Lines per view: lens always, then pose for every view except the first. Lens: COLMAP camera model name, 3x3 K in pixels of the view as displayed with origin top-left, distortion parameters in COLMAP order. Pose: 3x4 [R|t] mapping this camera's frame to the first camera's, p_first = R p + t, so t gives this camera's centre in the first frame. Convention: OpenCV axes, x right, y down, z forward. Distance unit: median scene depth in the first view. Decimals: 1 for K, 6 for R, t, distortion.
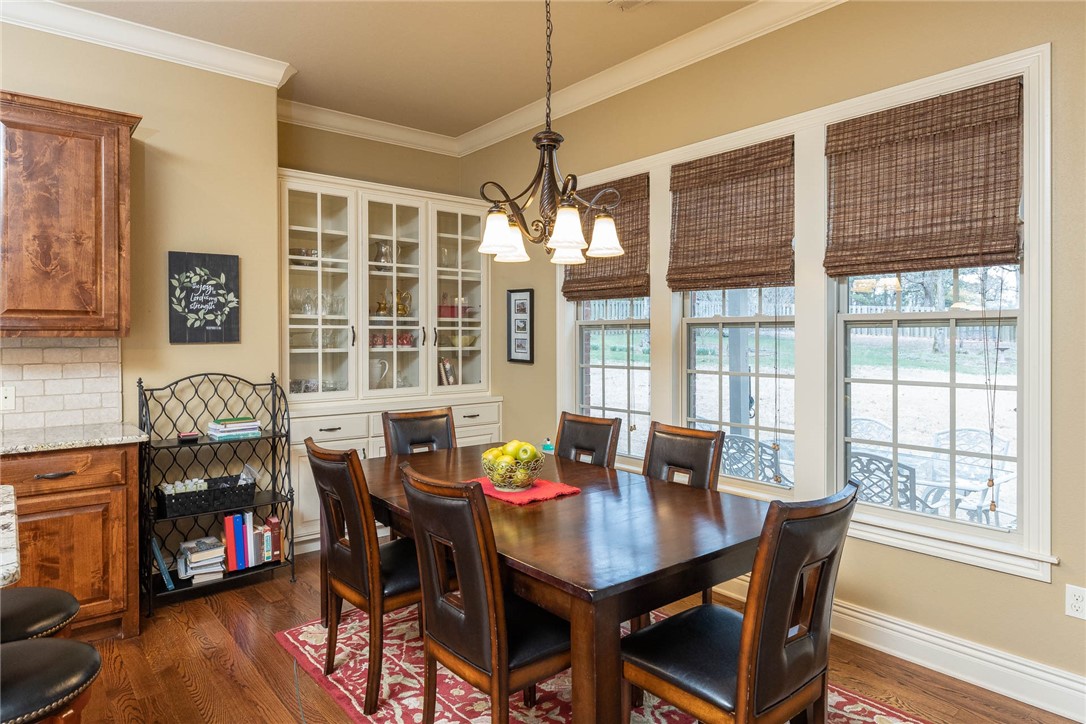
lens RADIAL K [[648.6, 0, 566.7], [0, 648.6, 339.8], [0, 0, 1]] dist [0.000981, 0.000247]
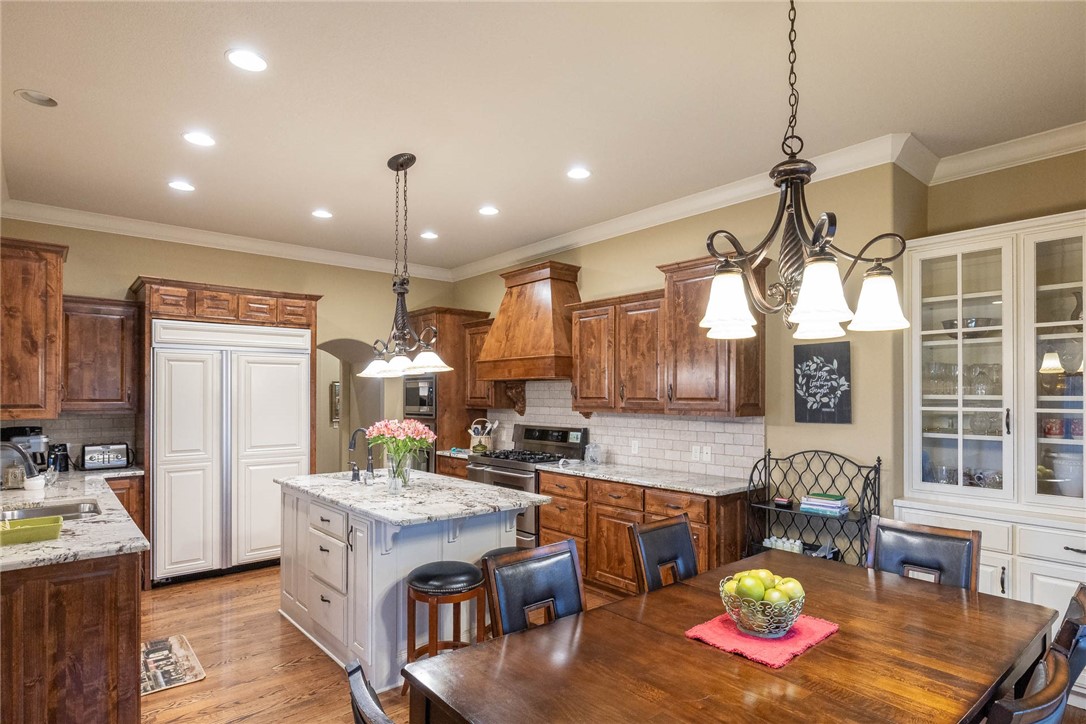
lens RADIAL K [[588.8, 0, 543.6], [0, 588.8, 387.3], [0, 0, 1]] dist [-0.002886, 0.000276]
pose [[-0.003113, -0.011388, -0.999930, 0.466718], [-0.006289, 0.999916, -0.011369, -0.042705], [0.999975, 0.006253, -0.003184, 0.528651]]
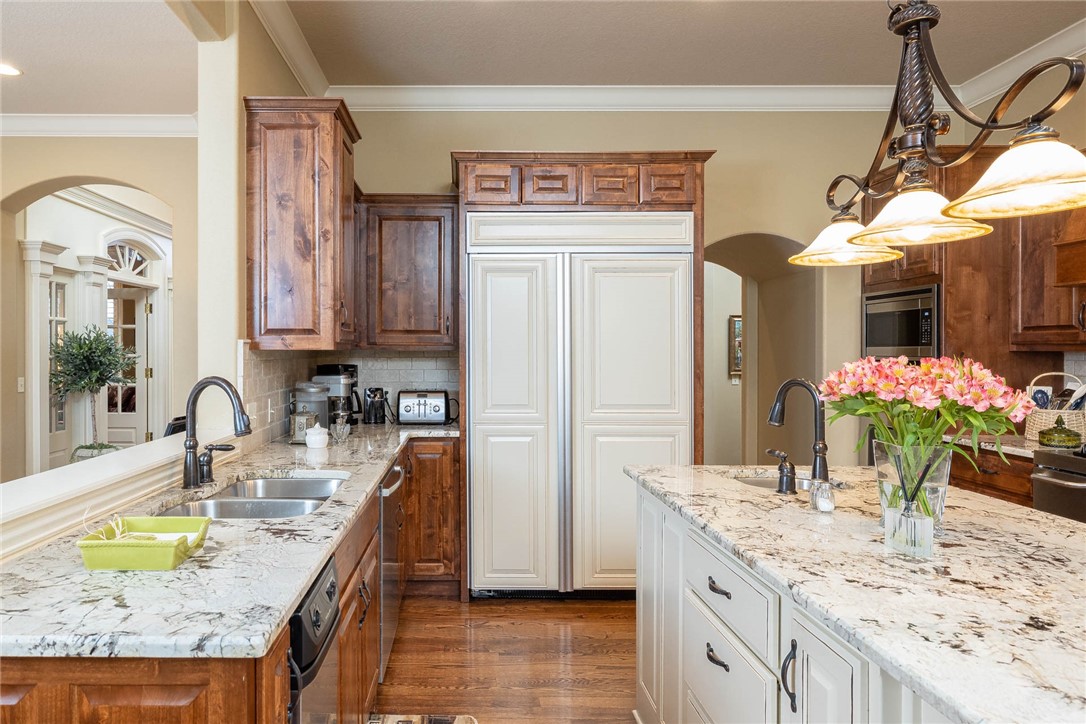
lens RADIAL K [[696.4, 0, 455.8], [0, 696.4, 349.2], [0, 0, 1]] dist [-0.001159, -0.000008]
pose [[-0.659571, 0.000489, -0.751642, -0.008976], [-0.006369, 0.999960, 0.006239, -0.001972], [0.751615, 0.008903, -0.659542, 0.351242]]
